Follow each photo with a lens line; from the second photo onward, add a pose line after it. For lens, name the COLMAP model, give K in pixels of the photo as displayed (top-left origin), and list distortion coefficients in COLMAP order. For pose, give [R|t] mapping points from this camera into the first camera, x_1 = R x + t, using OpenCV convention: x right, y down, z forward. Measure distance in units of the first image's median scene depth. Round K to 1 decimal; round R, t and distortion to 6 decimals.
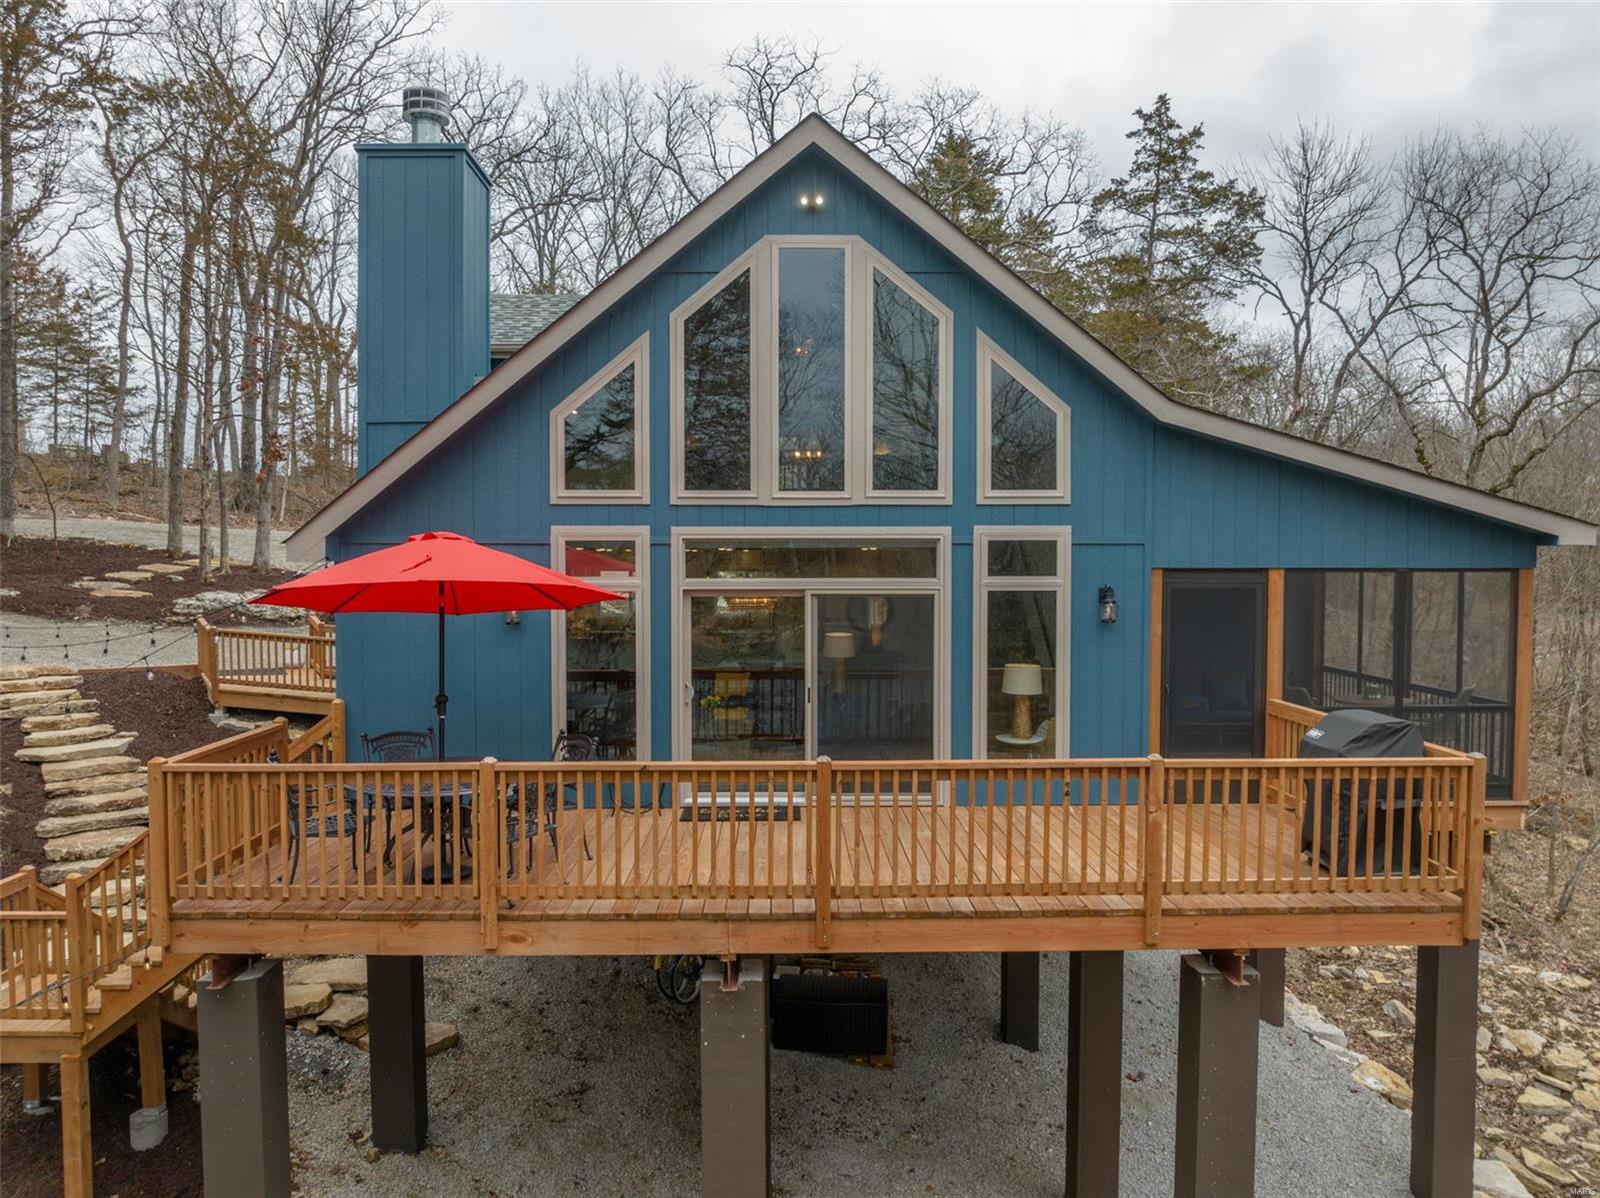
lens RADIAL K [[1110.8, 0, 800.0], [0, 1110.8, 599.0], [0, 0, 1]] dist [-0.029110, -0.028490]
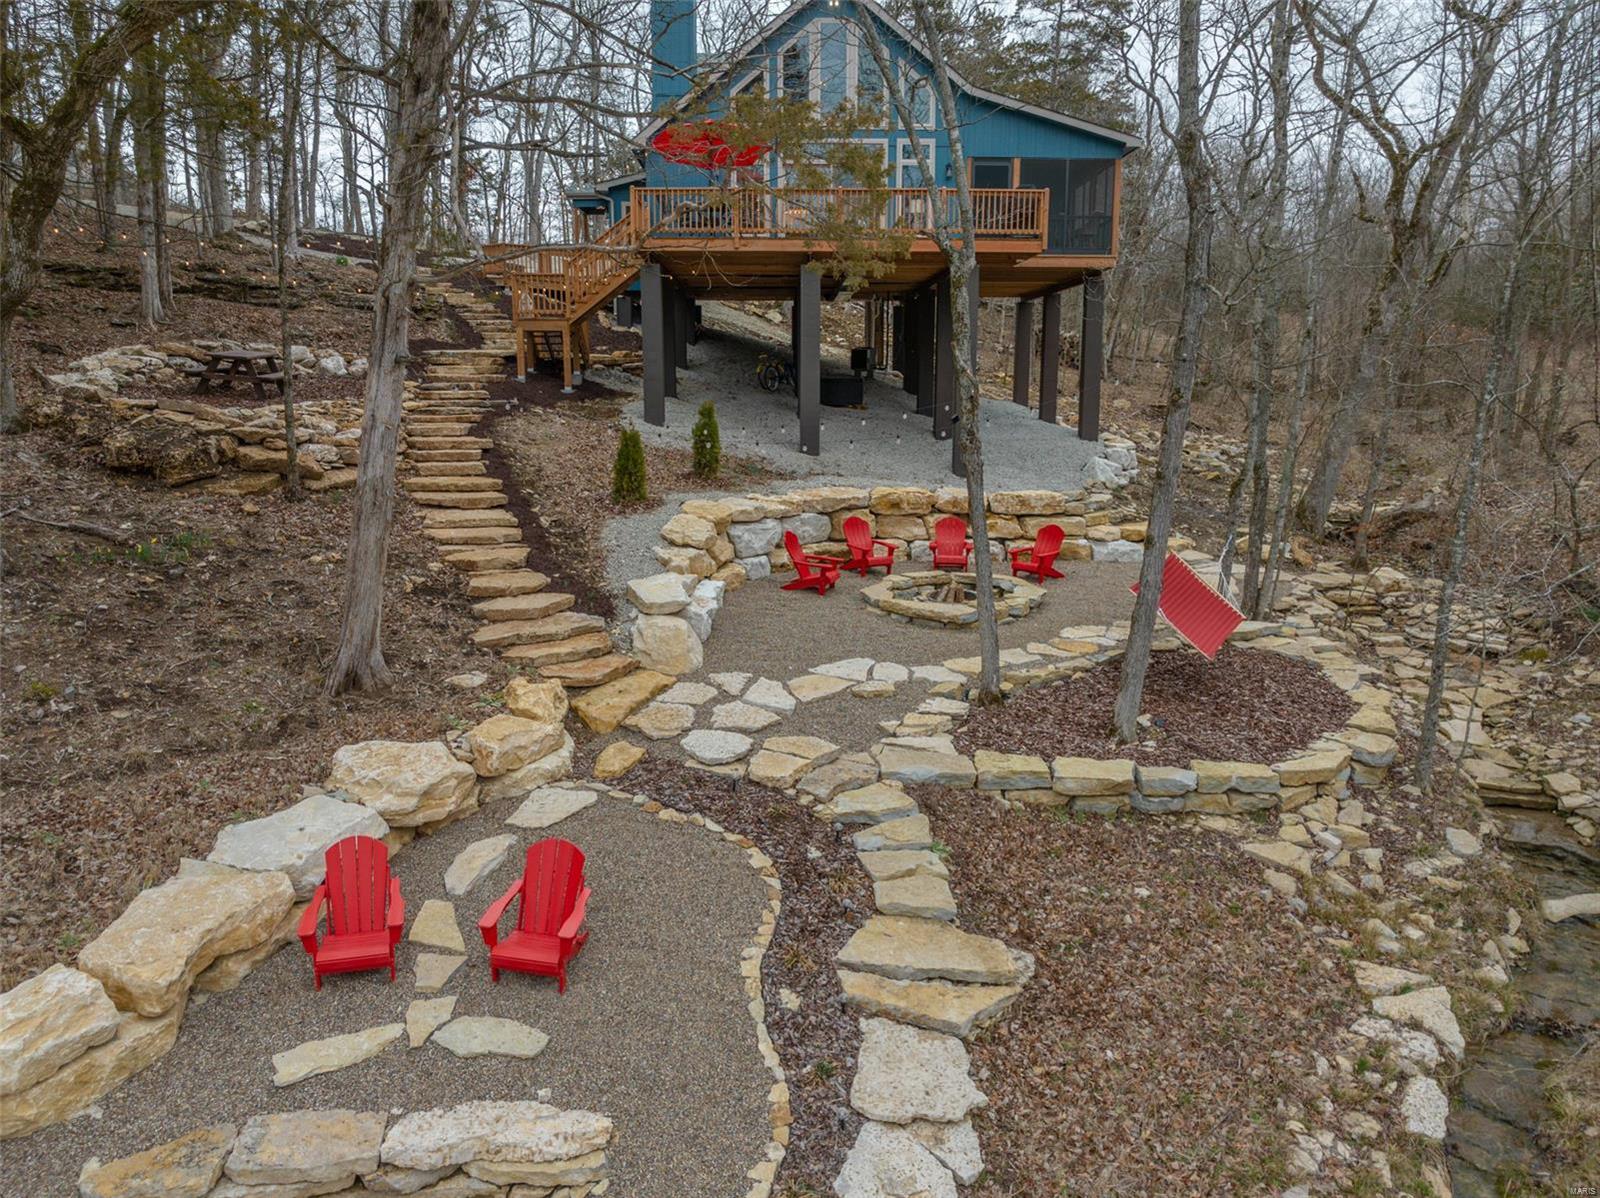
lens RADIAL K [[1110.8, 0, 800.0], [0, 1110.8, 599.0], [0, 0, 1]] dist [-0.029110, -0.028490]
pose [[0.999964, 0.001981, 0.008271, -0.027001], [-0.003251, 0.987678, 0.156464, 0.186073], [-0.007860, -0.156486, 0.987649, -0.530695]]
